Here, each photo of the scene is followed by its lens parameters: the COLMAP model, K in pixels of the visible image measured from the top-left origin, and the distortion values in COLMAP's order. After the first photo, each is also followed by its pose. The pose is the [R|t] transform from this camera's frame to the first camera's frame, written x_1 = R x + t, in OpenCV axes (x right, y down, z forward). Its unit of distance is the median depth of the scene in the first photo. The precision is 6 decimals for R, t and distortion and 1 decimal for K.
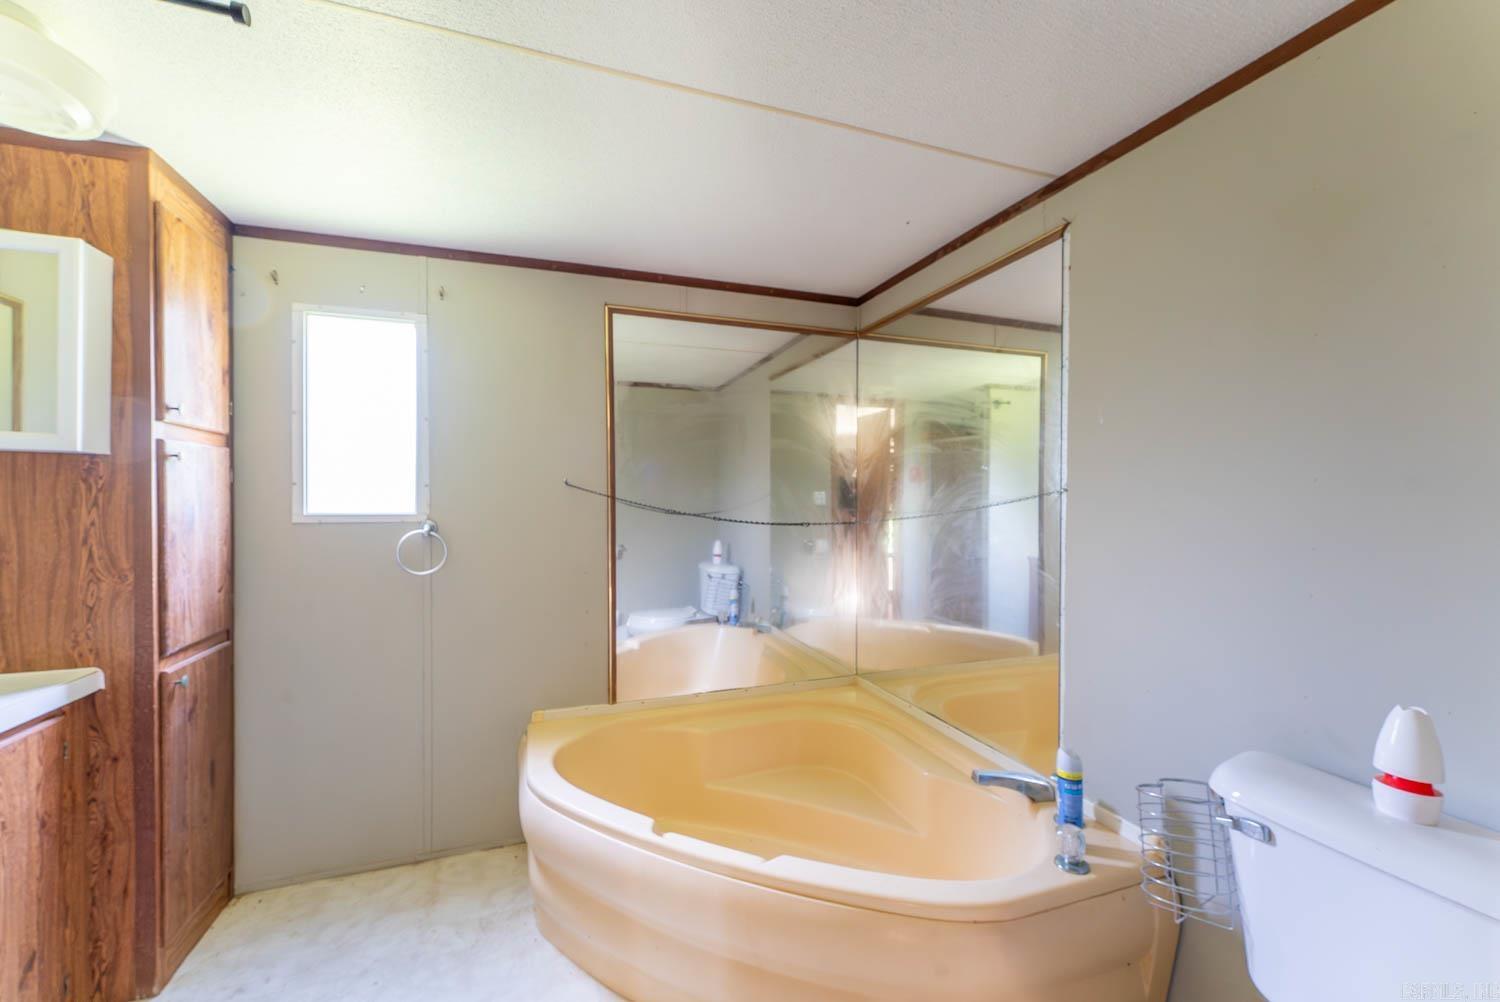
lens RADIAL K [[601.3, 0, 748.4], [0, 601.3, 503.1], [0, 0, 1]] dist [0.000248, -0.000454]
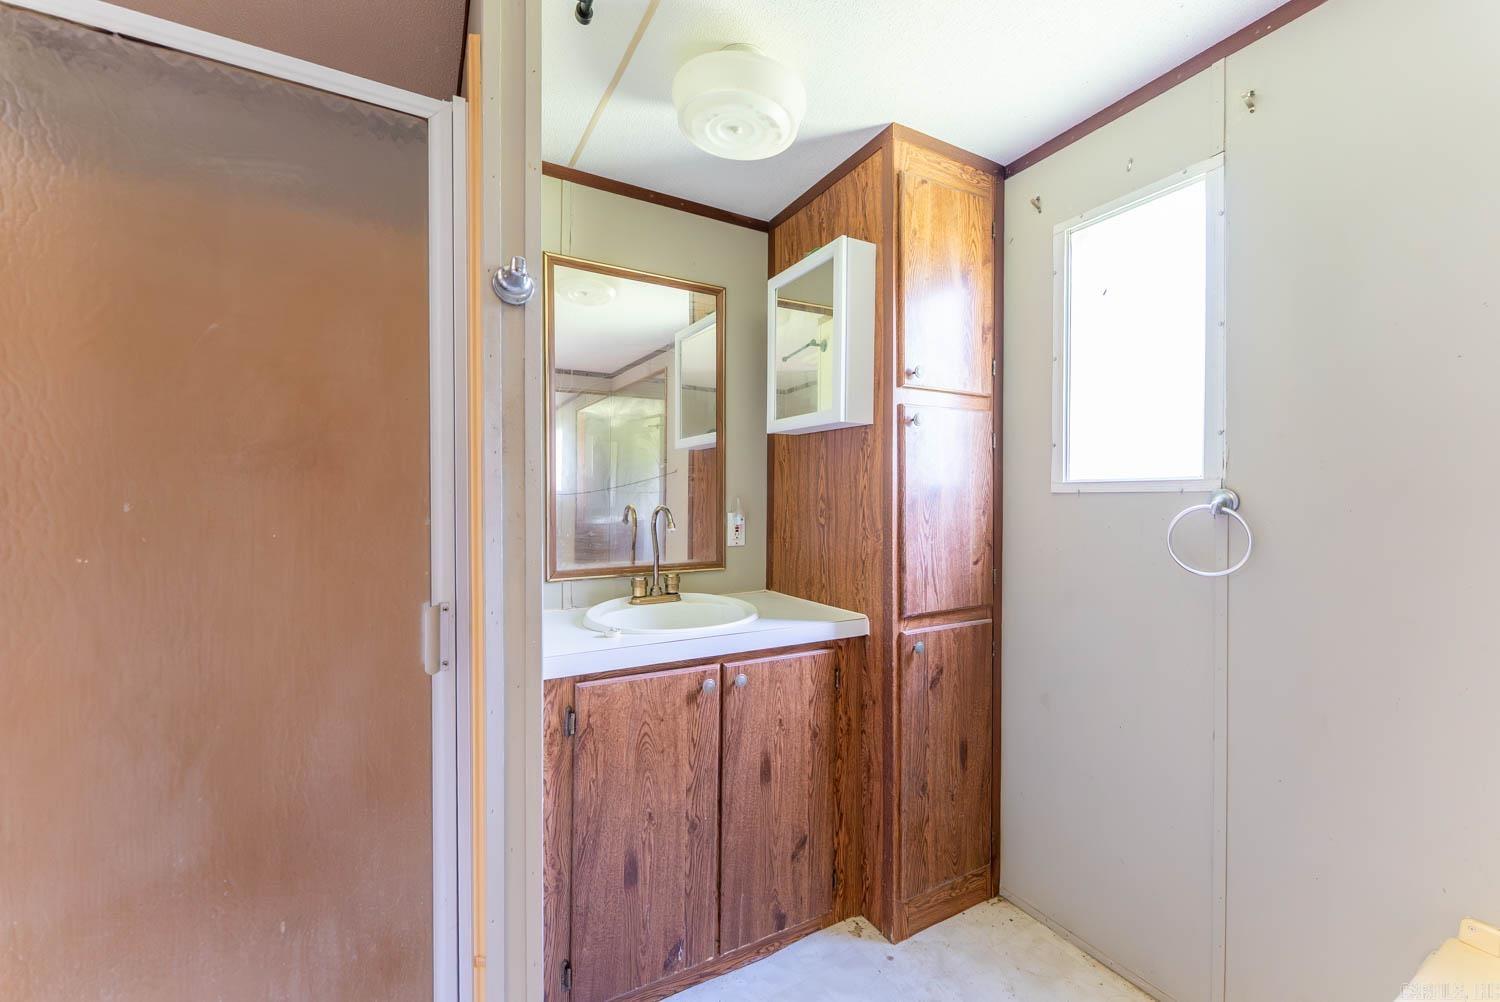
lens RADIAL K [[601.3, 0, 747.2], [0, 601.3, 505.3], [0, 0, 1]] dist [0.000248, -0.000454]
pose [[0.163447, 0.010338, -0.986498, -0.012078], [-0.004355, 0.999943, 0.009757, 0.055532], [0.986542, 0.002701, 0.163483, 0.569515]]
